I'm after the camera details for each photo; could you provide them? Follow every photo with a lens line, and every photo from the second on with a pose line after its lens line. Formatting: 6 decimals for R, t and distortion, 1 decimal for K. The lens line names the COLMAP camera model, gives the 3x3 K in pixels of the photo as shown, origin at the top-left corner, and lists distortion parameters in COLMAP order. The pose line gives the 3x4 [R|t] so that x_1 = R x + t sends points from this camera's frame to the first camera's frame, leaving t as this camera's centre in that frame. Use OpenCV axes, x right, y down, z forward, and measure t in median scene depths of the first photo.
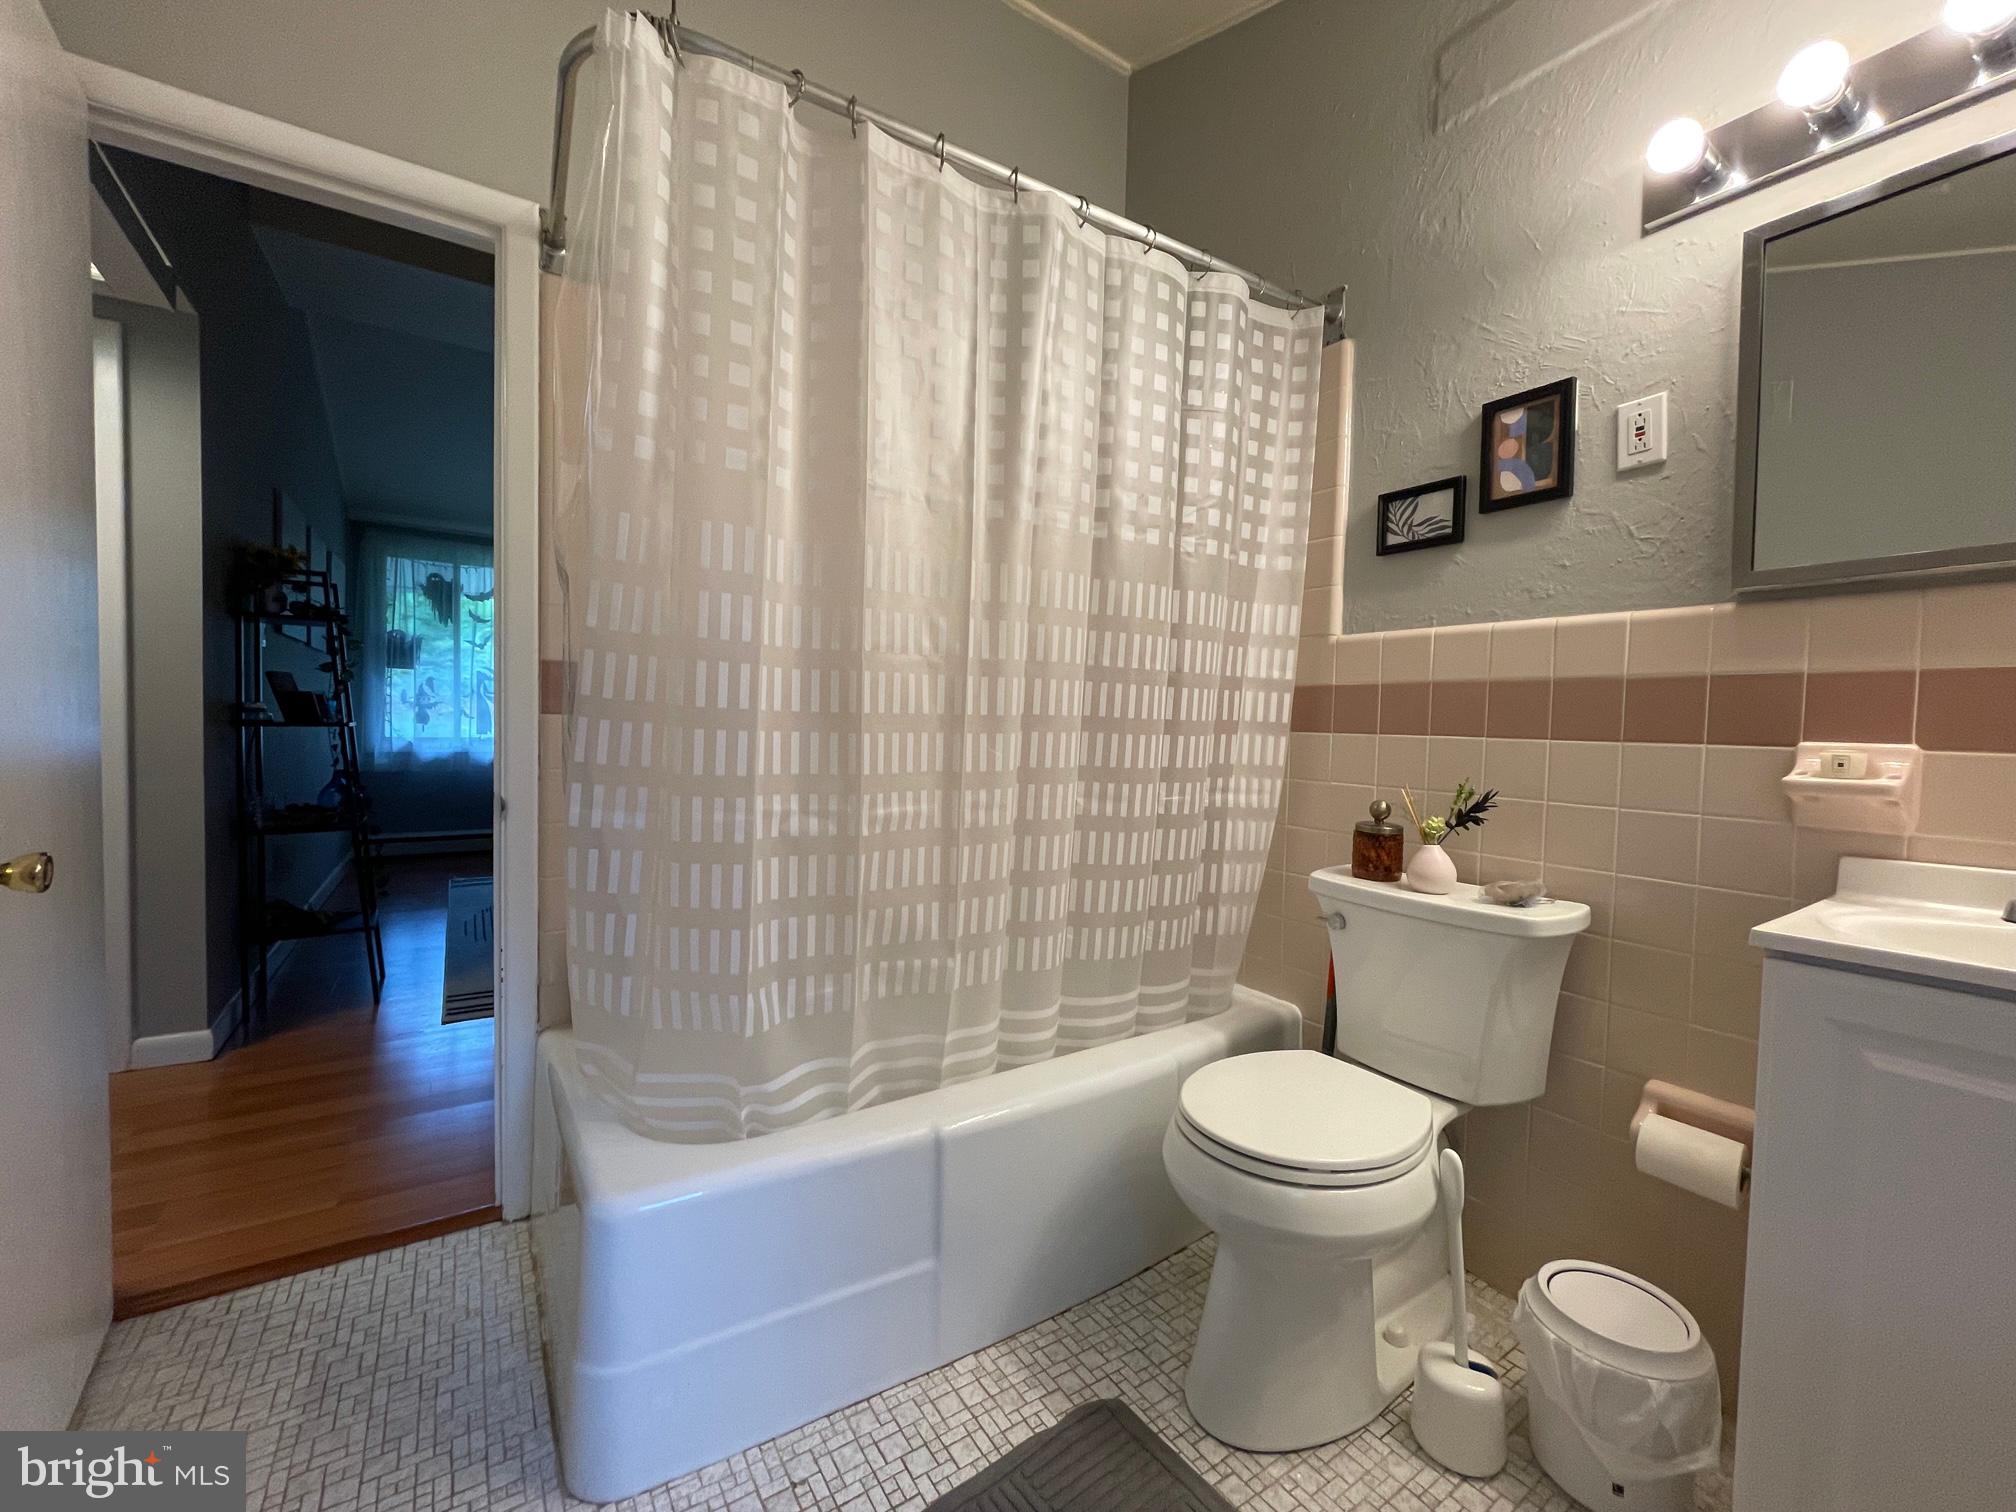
lens RADIAL K [[817.3, 0, 999.7], [0, 817.3, 751.7], [0, 0, 1]] dist [-0.004881, -0.000480]
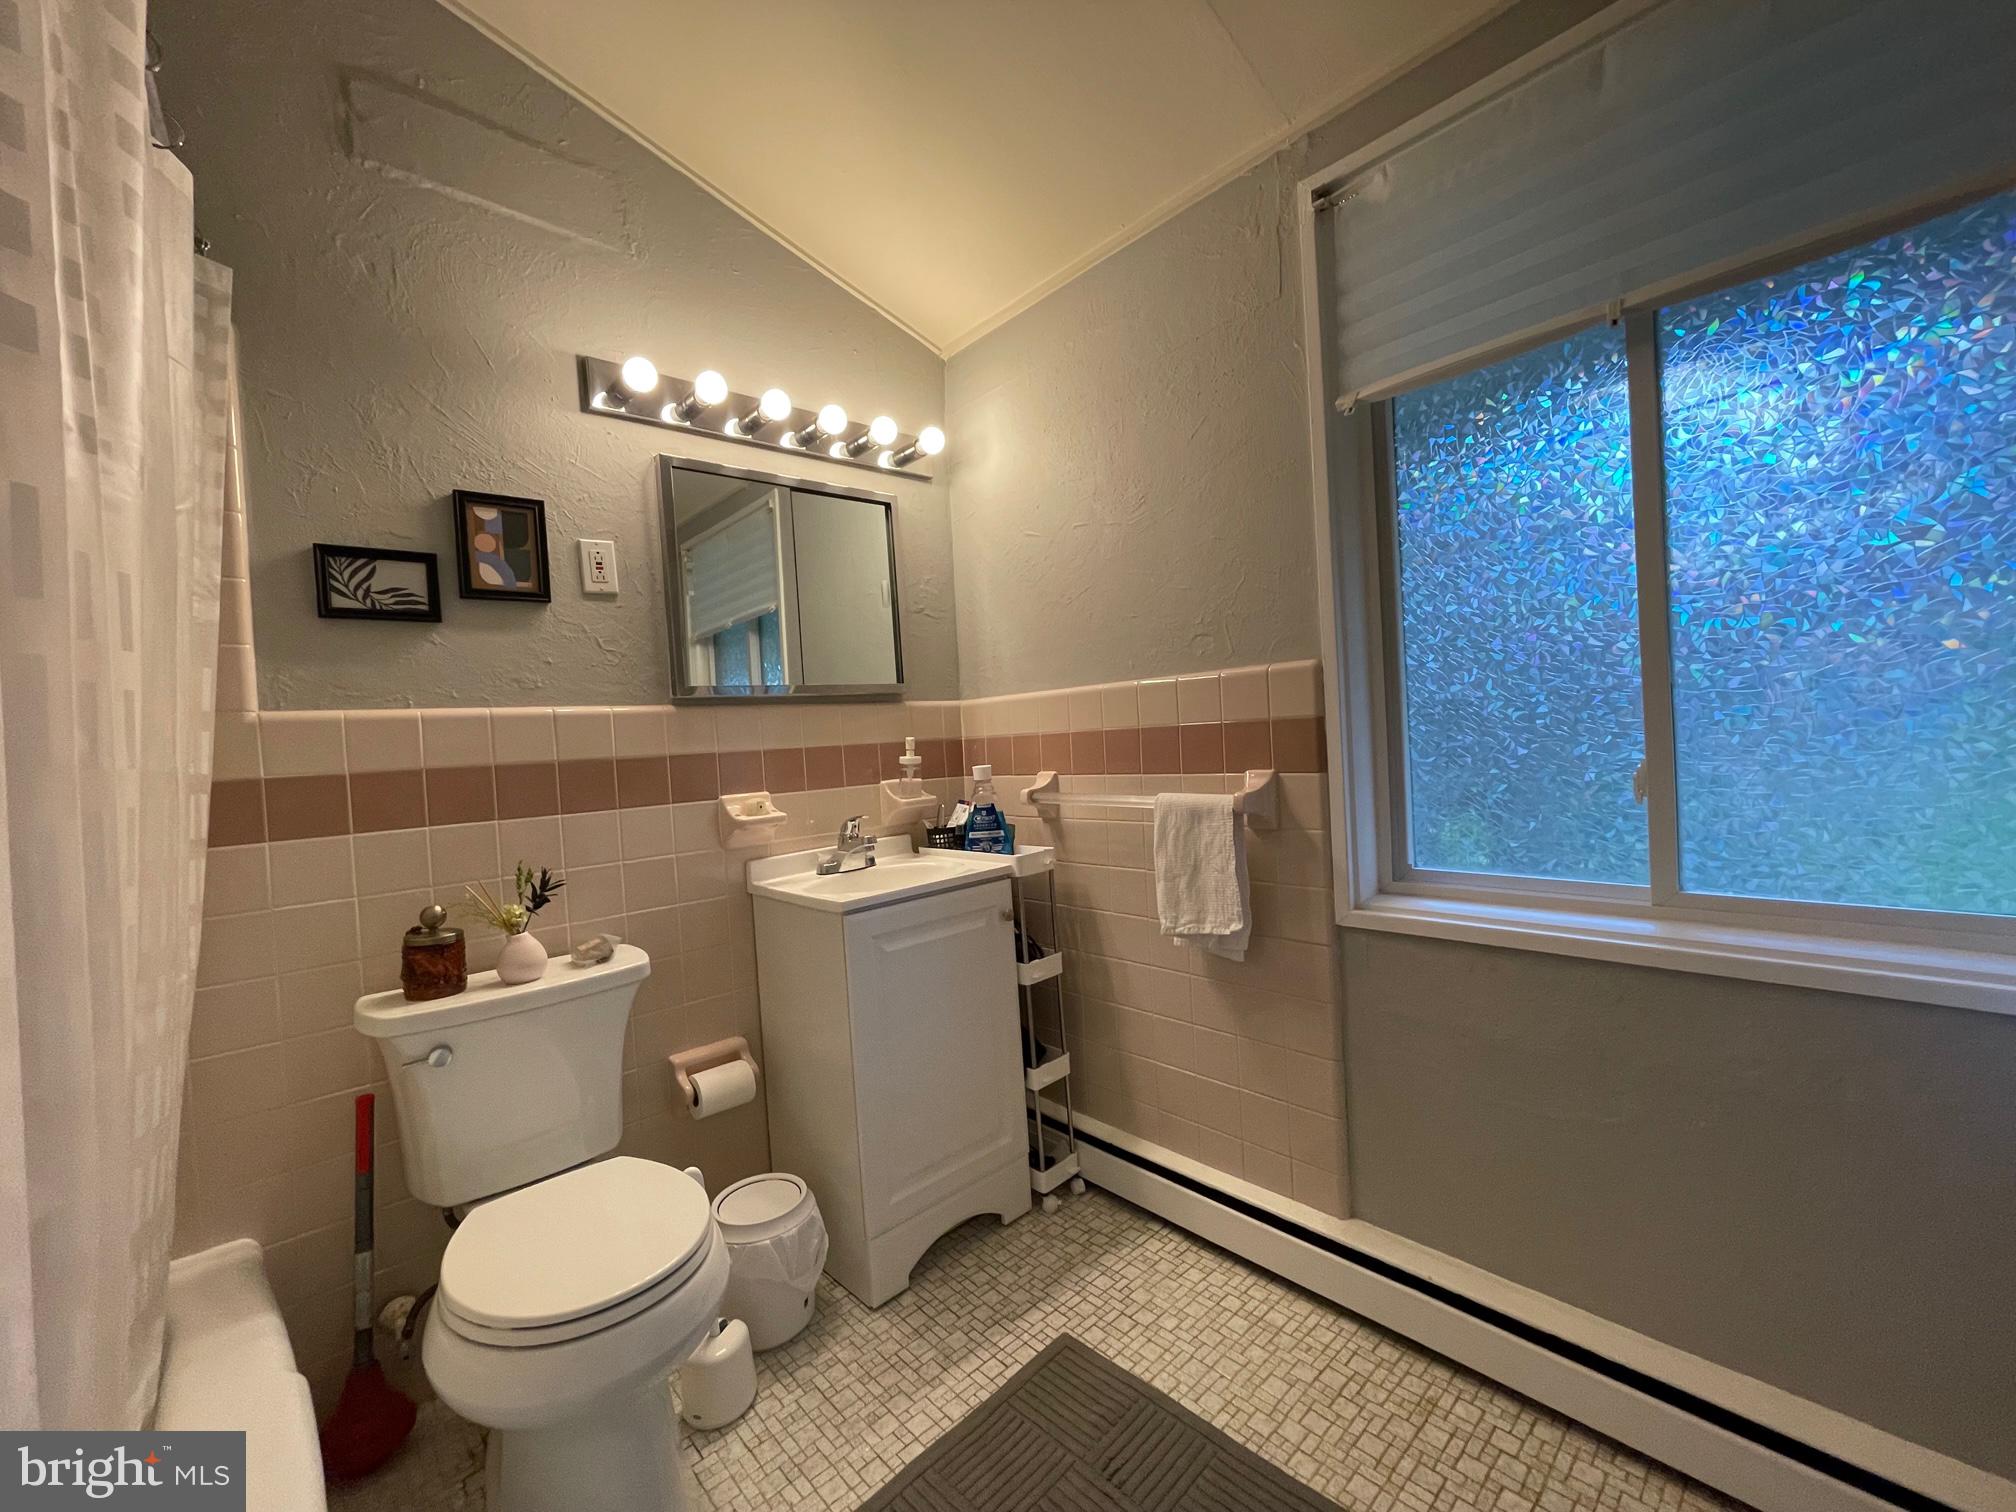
lens RADIAL K [[817.3, 0, 1007.5], [0, 817.3, 753.0], [0, 0, 1]] dist [-0.004881, -0.000480]
pose [[-0.157440, -0.030184, 0.987067, -0.552496], [0.094544, 0.994481, 0.045491, -0.094781], [-0.982992, 0.100483, -0.153717, 0.568646]]
